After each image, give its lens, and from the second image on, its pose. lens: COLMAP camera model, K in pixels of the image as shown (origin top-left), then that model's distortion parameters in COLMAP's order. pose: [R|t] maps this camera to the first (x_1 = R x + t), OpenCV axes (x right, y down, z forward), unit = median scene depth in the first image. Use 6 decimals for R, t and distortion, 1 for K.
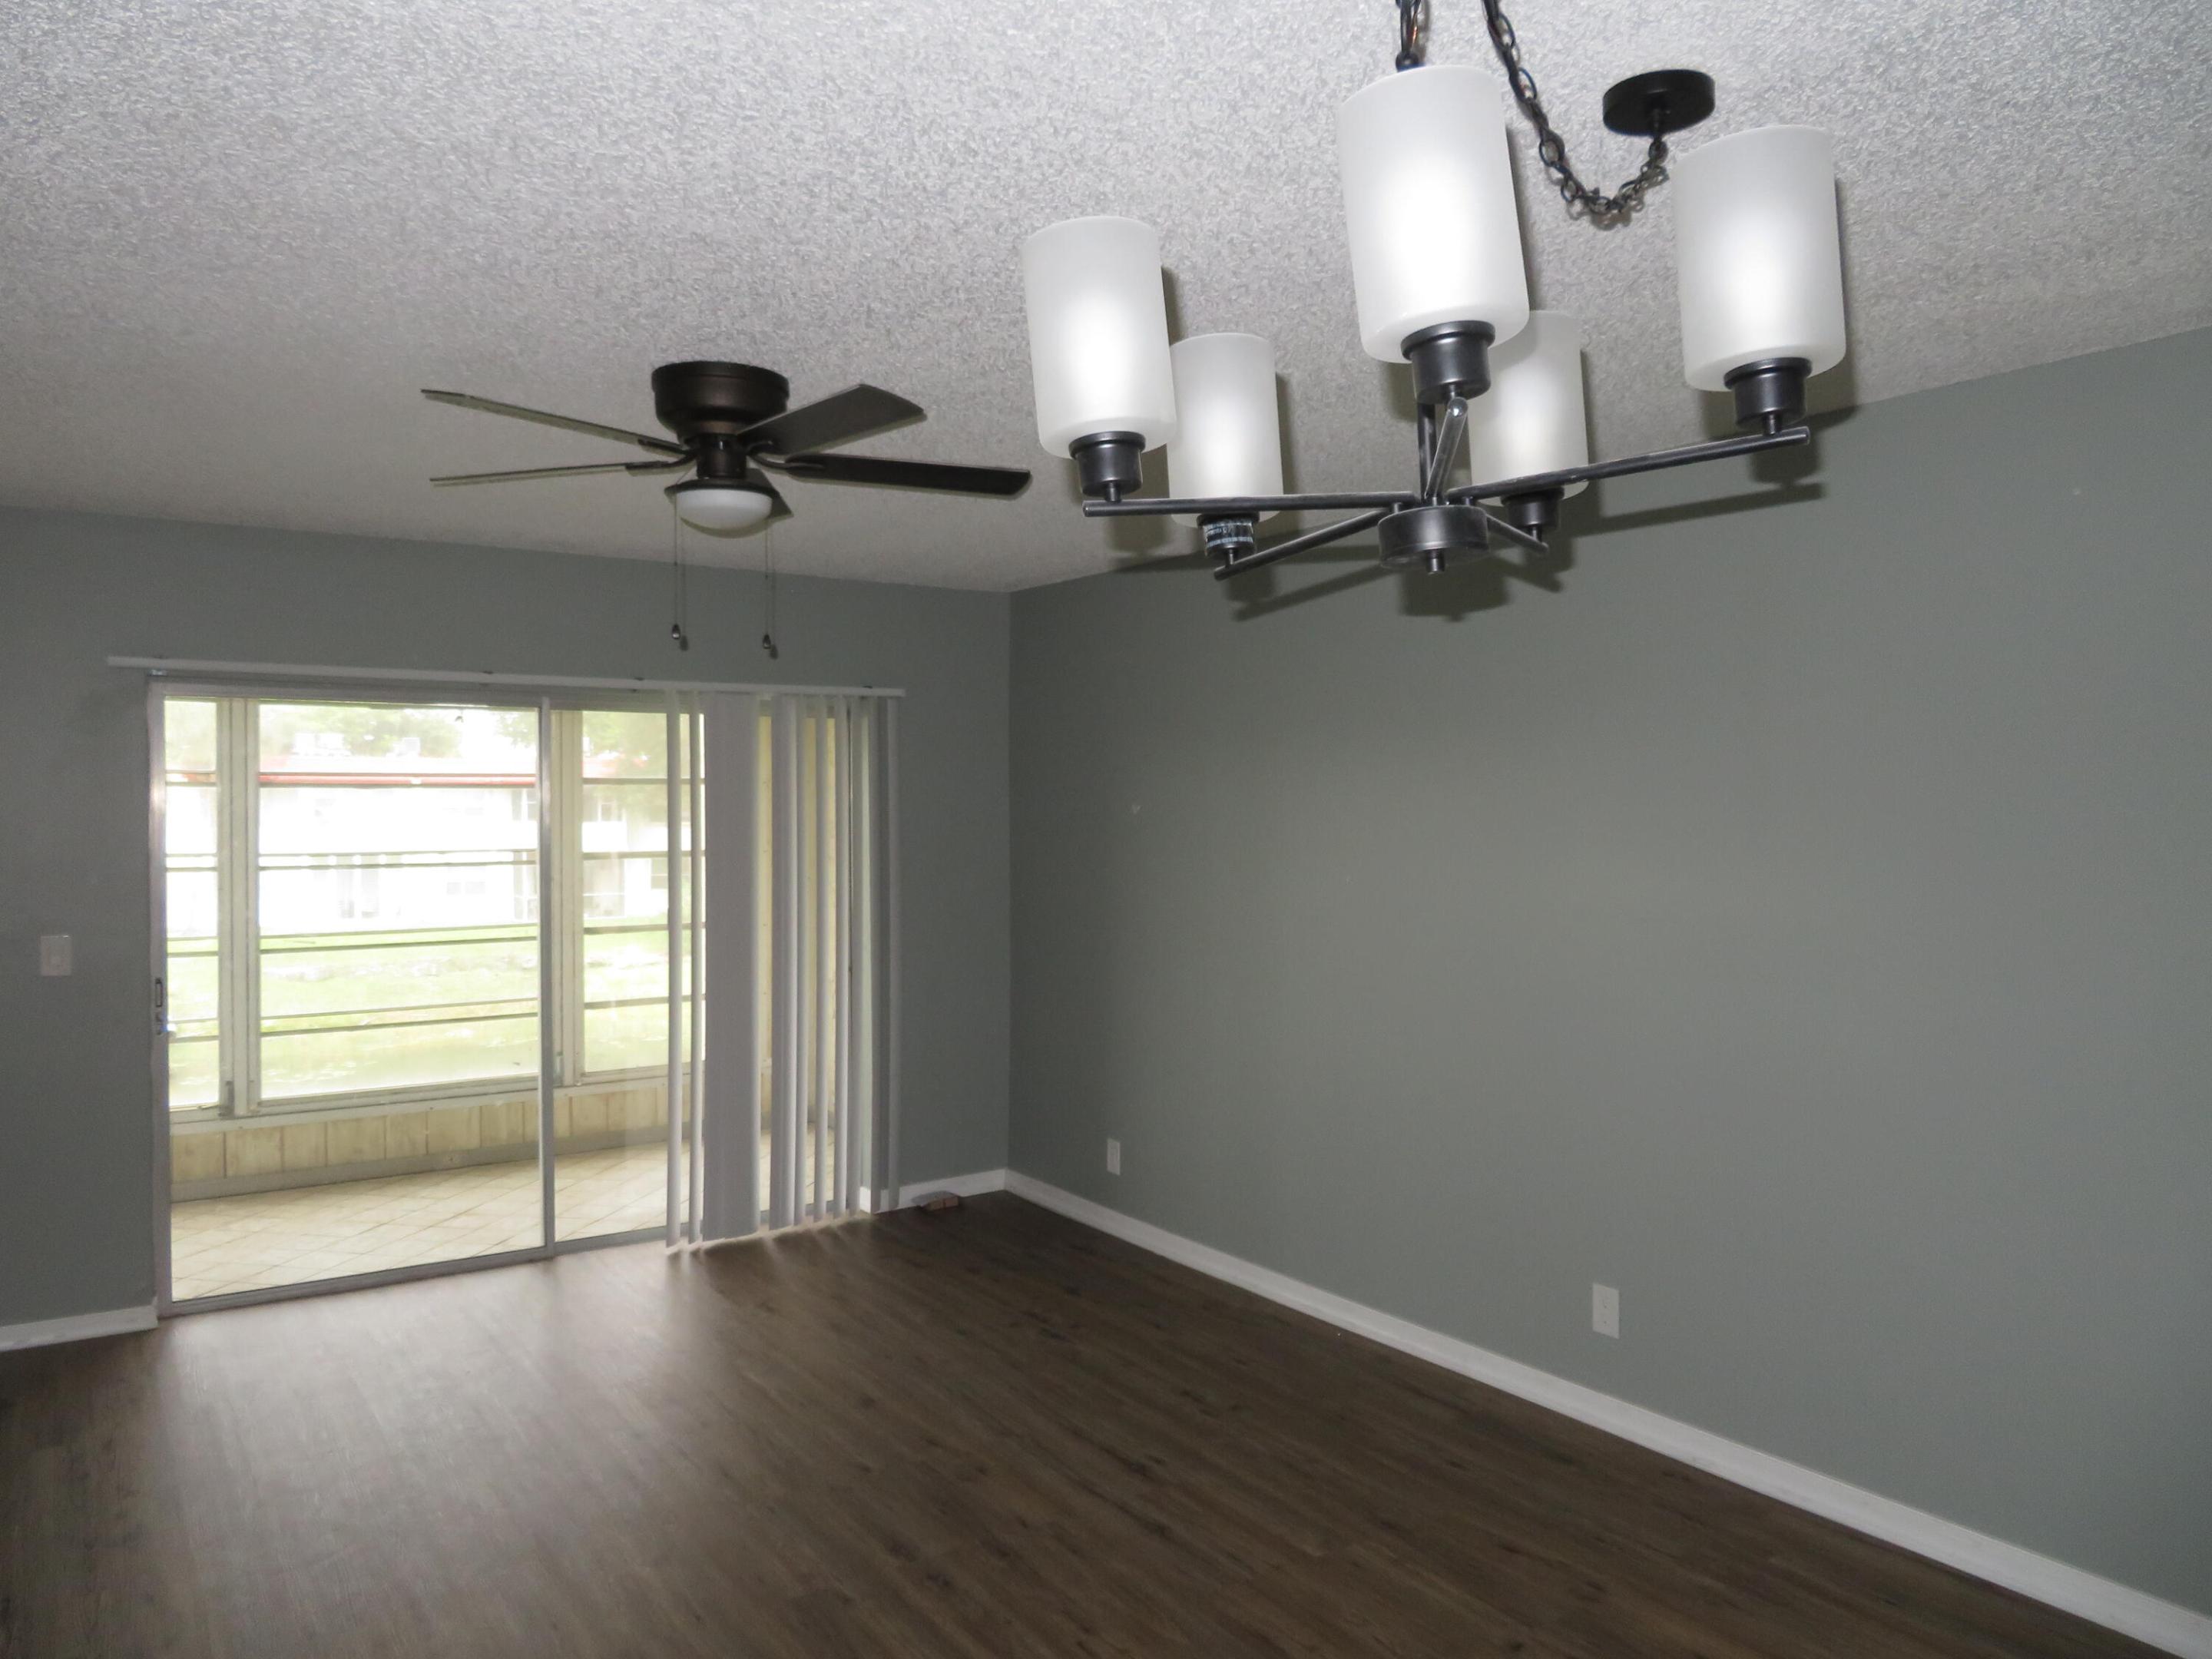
lens RADIAL K [[1564.1, 0, 1106.0], [0, 1564.1, 829.5], [0, 0, 1]] dist [-0.003640, -0.002550]
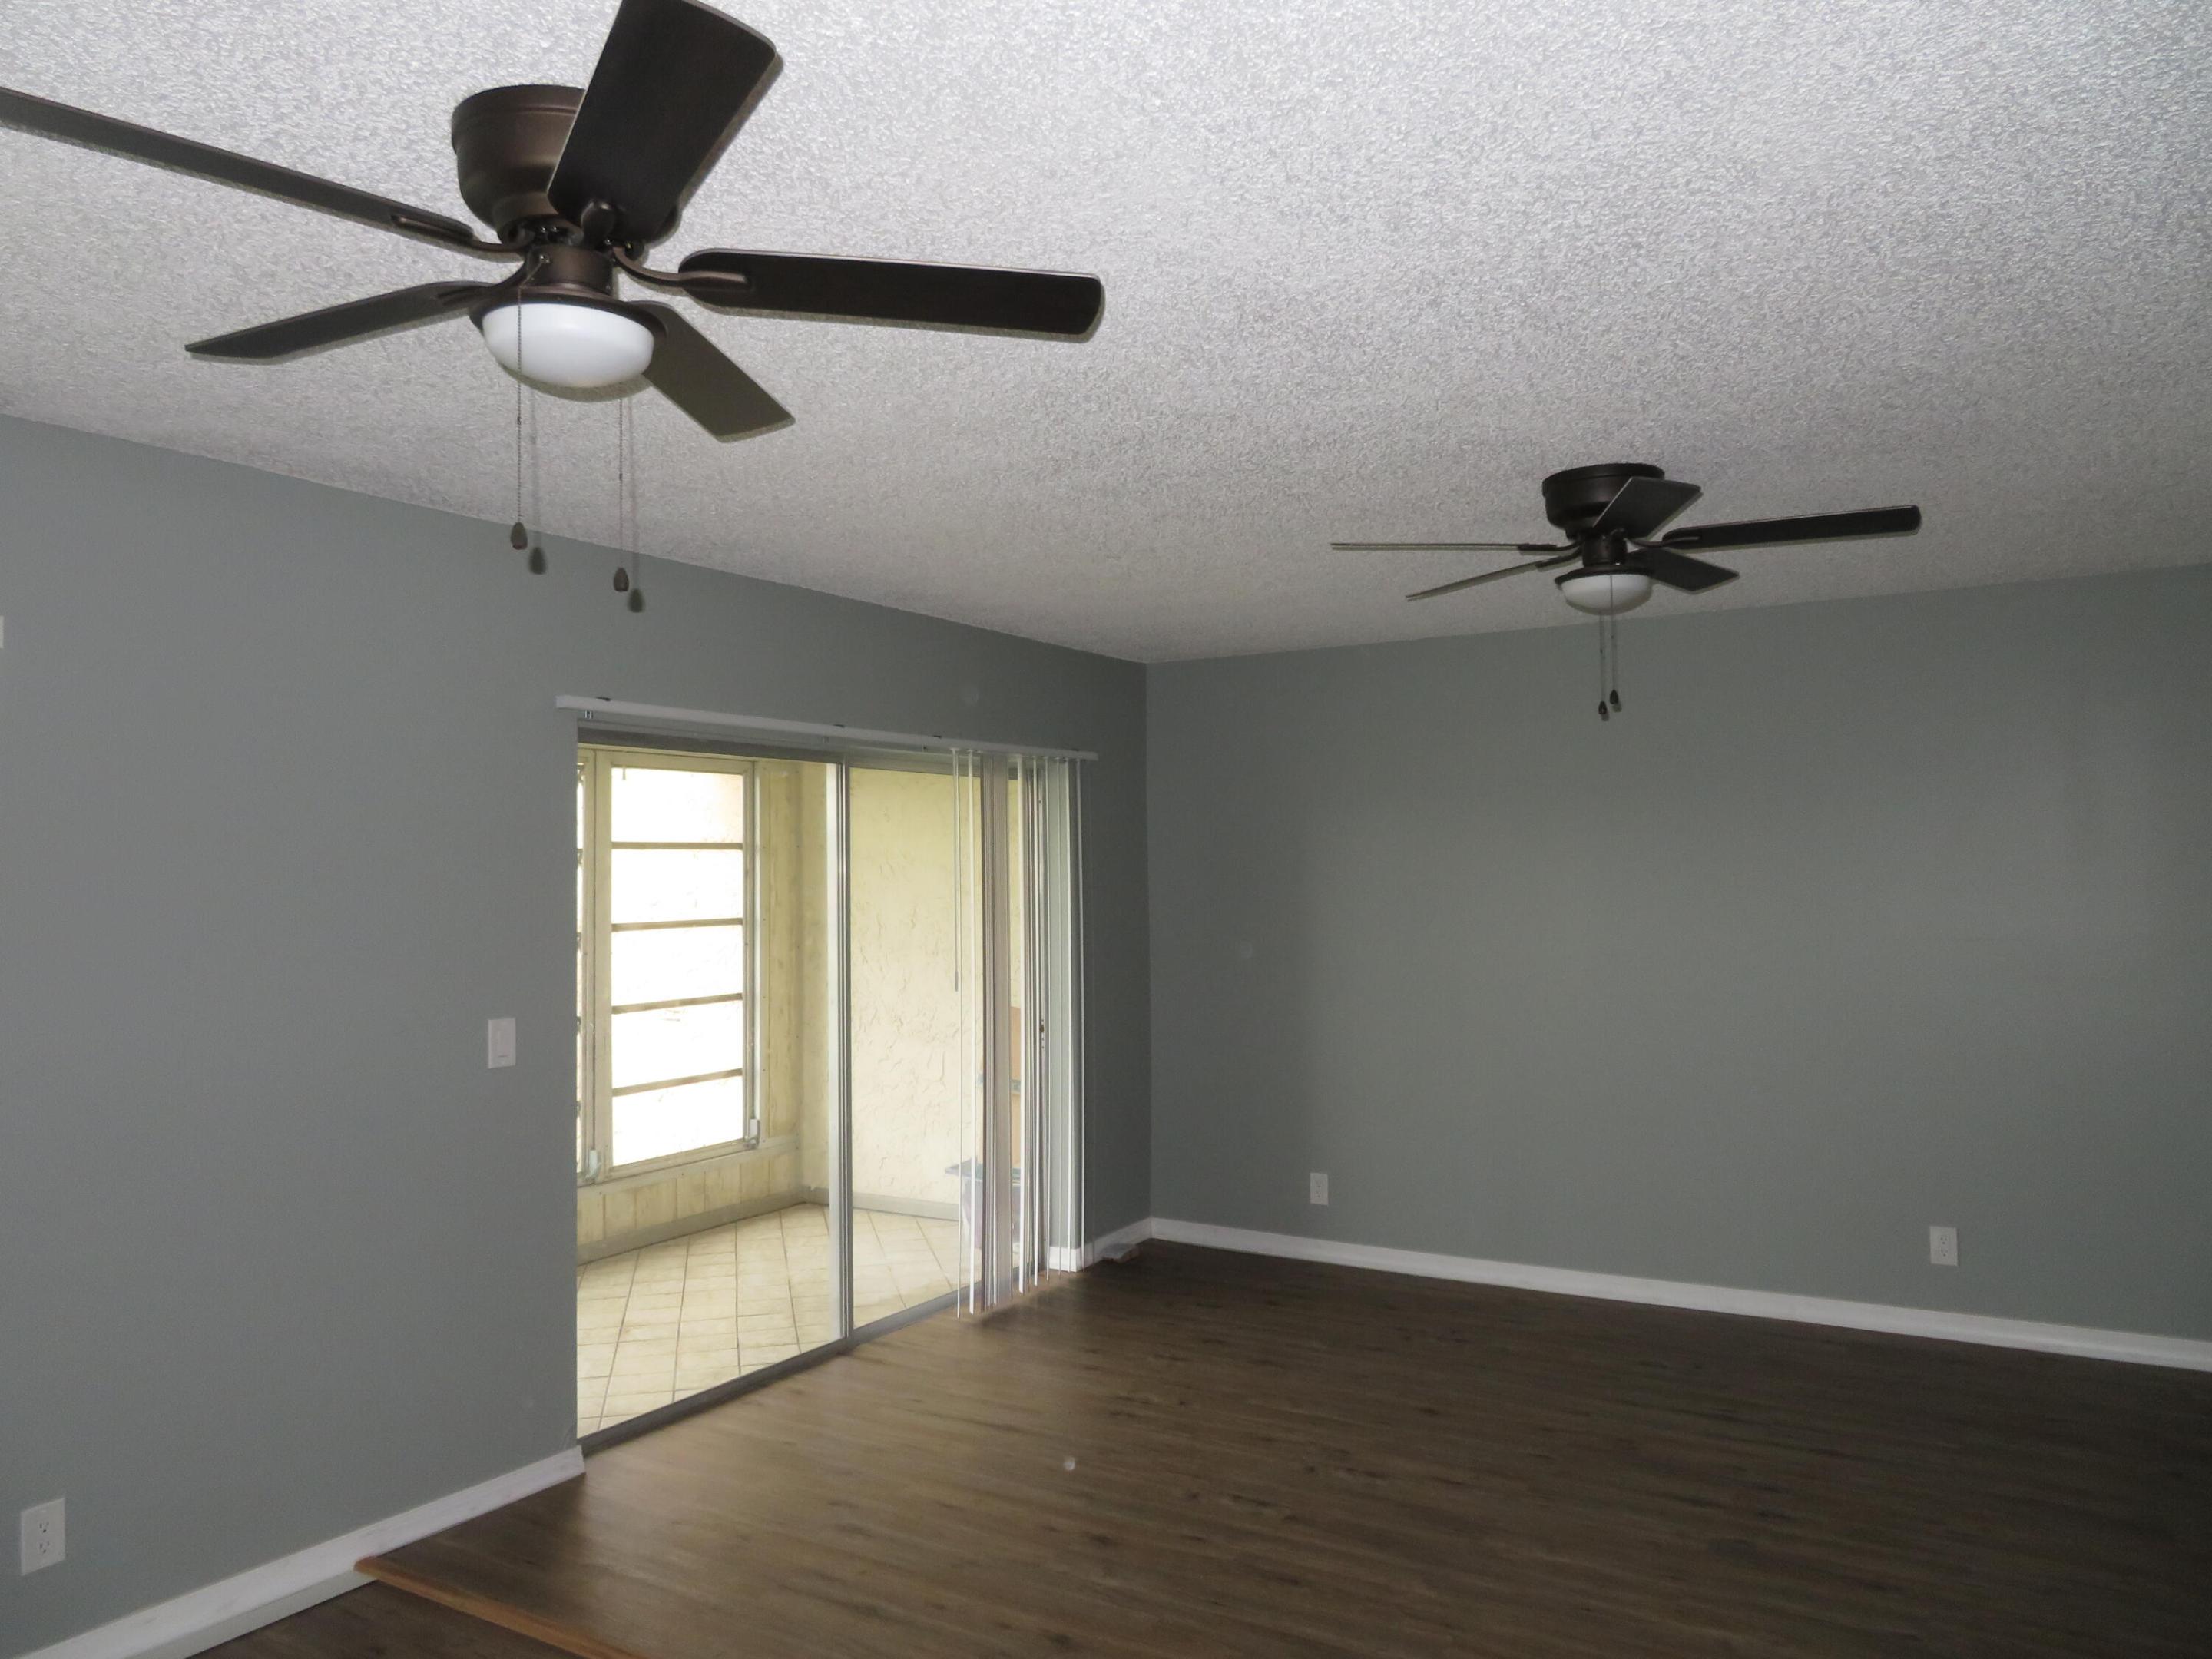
lens RADIAL K [[1567.6, 0, 1101.4], [0, 1567.6, 823.1], [0, 0, 1]] dist [-0.012451, 0.002384]
pose [[0.913681, 0.002051, 0.406427, -0.659583], [0.018051, 0.998796, -0.045620, 0.004152], [-0.406031, 0.049019, 0.912544, 0.070385]]
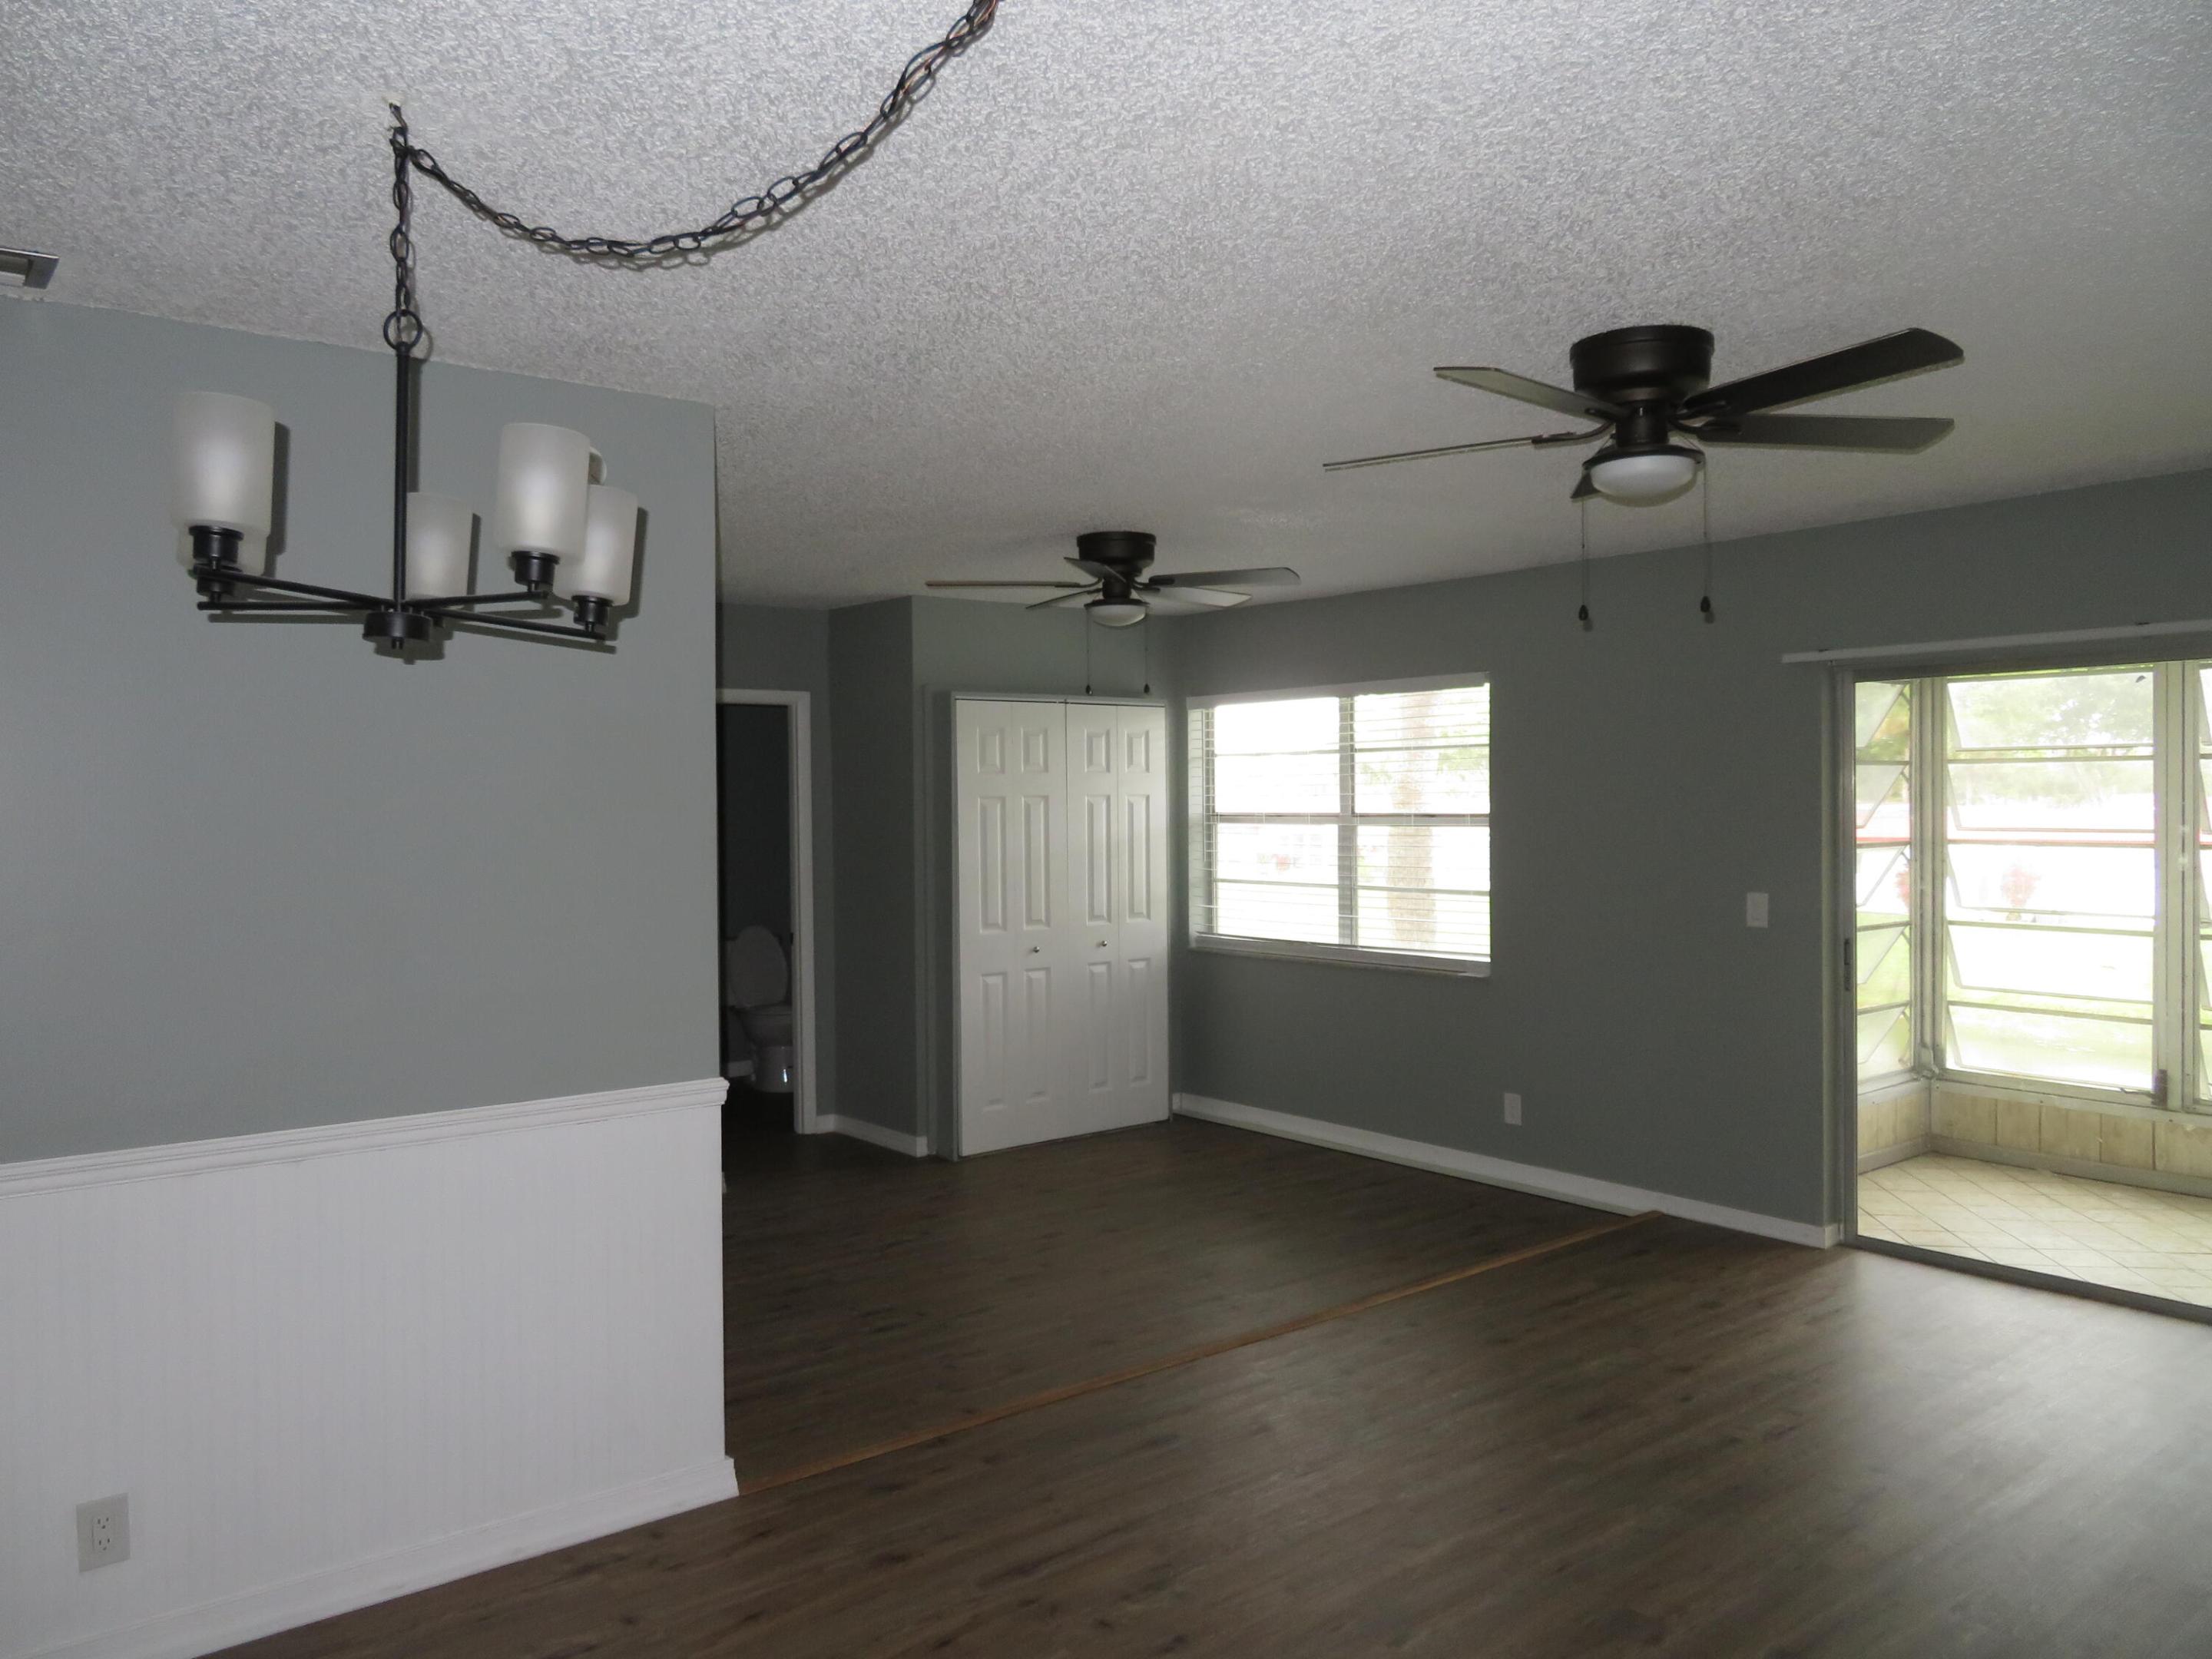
lens RADIAL K [[1574.6, 0, 1082.6], [0, 1574.6, 828.9], [0, 0, 1]] dist [-0.003447, -0.003566]
pose [[0.065691, 0.014521, -0.997734, 0.454063], [0.004555, 0.999879, 0.014852, -0.003417], [0.997830, -0.005520, 0.065617, 0.370267]]
